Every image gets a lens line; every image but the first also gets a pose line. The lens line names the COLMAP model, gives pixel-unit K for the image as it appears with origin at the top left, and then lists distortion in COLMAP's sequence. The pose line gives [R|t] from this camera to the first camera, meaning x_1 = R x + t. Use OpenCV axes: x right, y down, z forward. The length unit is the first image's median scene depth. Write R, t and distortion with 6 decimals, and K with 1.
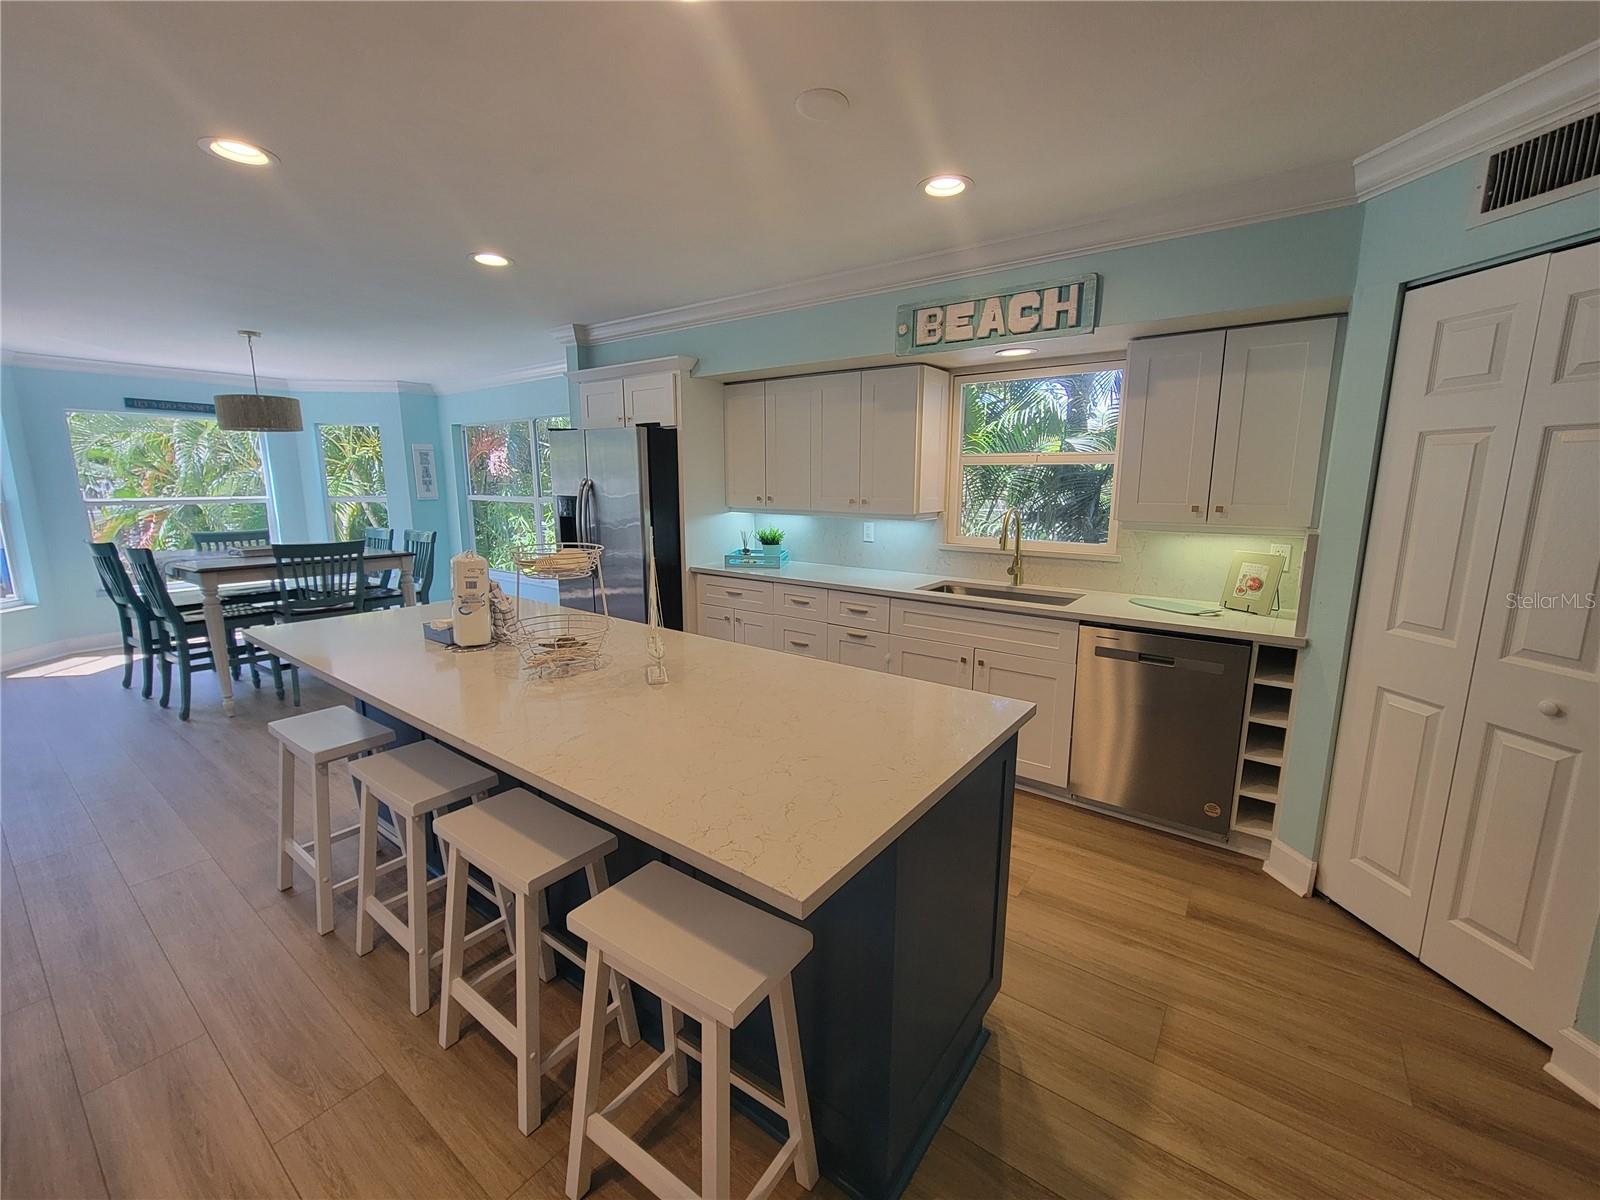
lens RADIAL K [[656.9, 0, 800.0], [0, 656.9, 600.0], [0, 0, 1]] dist [0.001258, 0.000307]
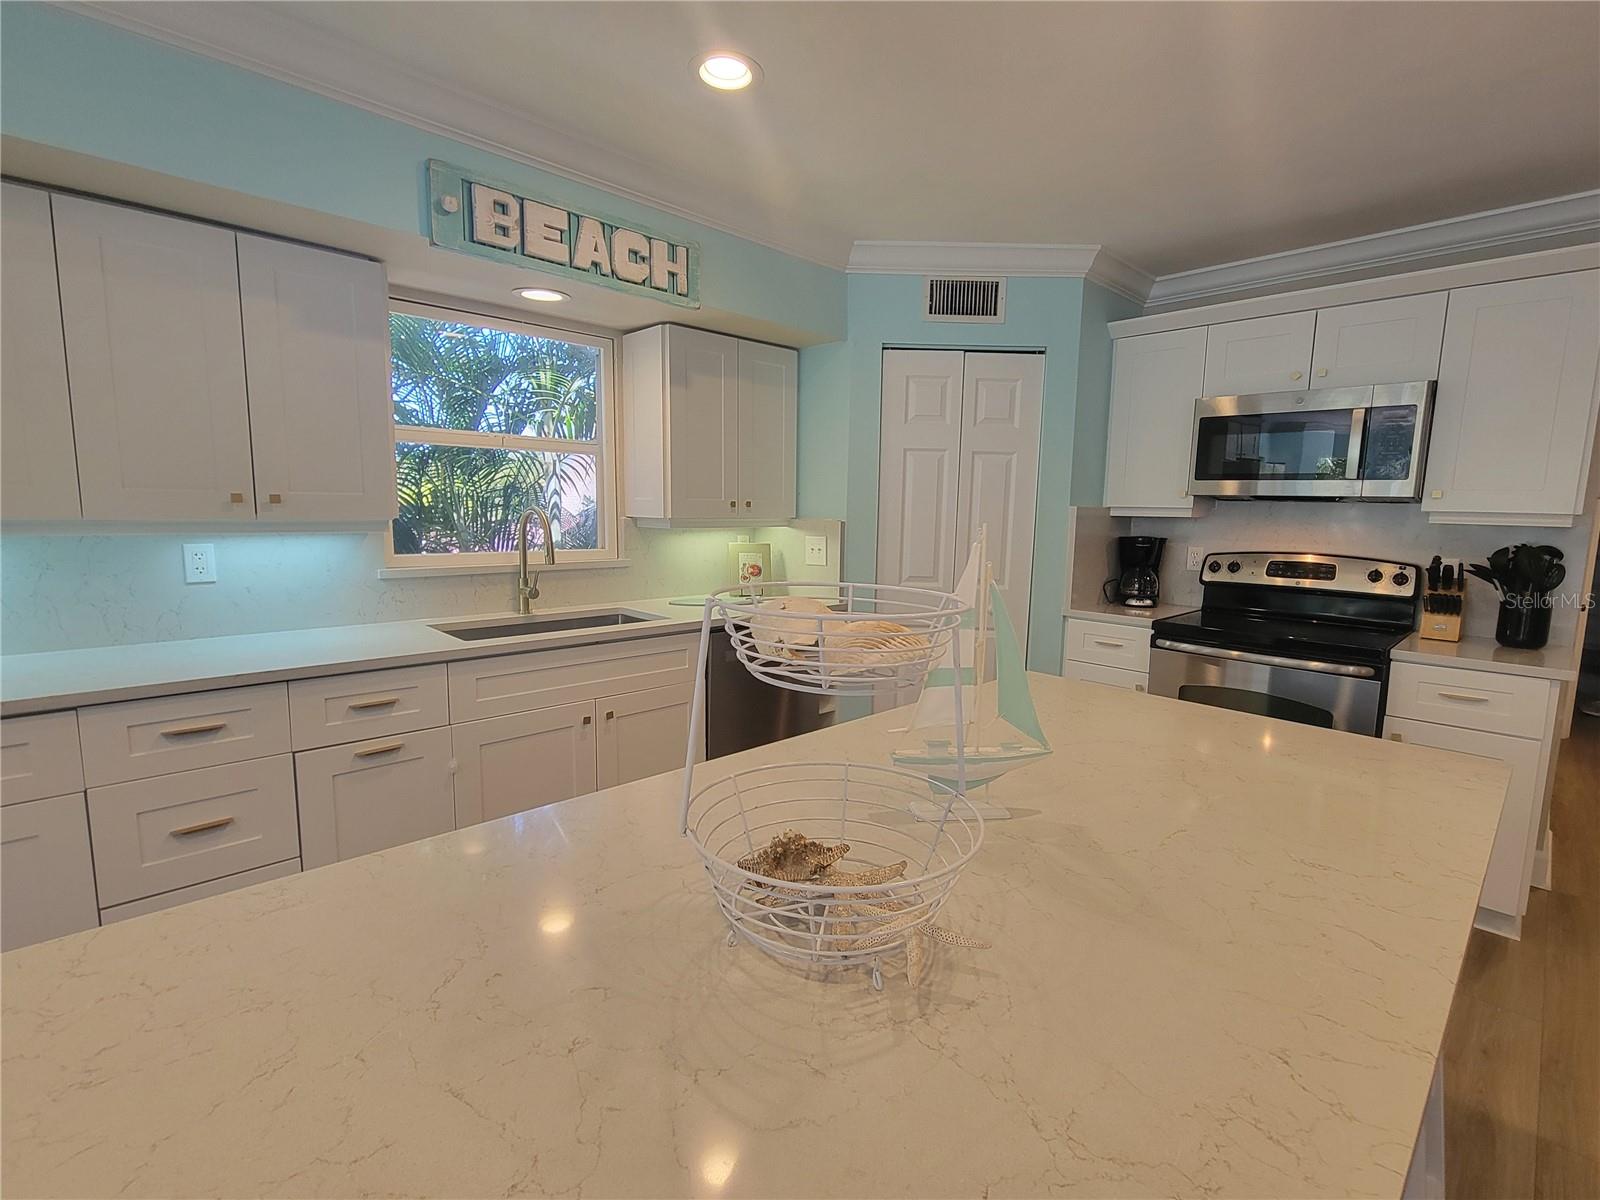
lens RADIAL K [[723.2, 0, 800.0], [0, 723.2, 600.0], [0, 0, 1]] dist [-0.017572, 0.000015]
pose [[0.157672, -0.128143, 0.979142, -0.485941], [0.160232, 0.981724, 0.102679, -0.083312], [-0.974405, 0.140700, 0.175323, 0.659721]]
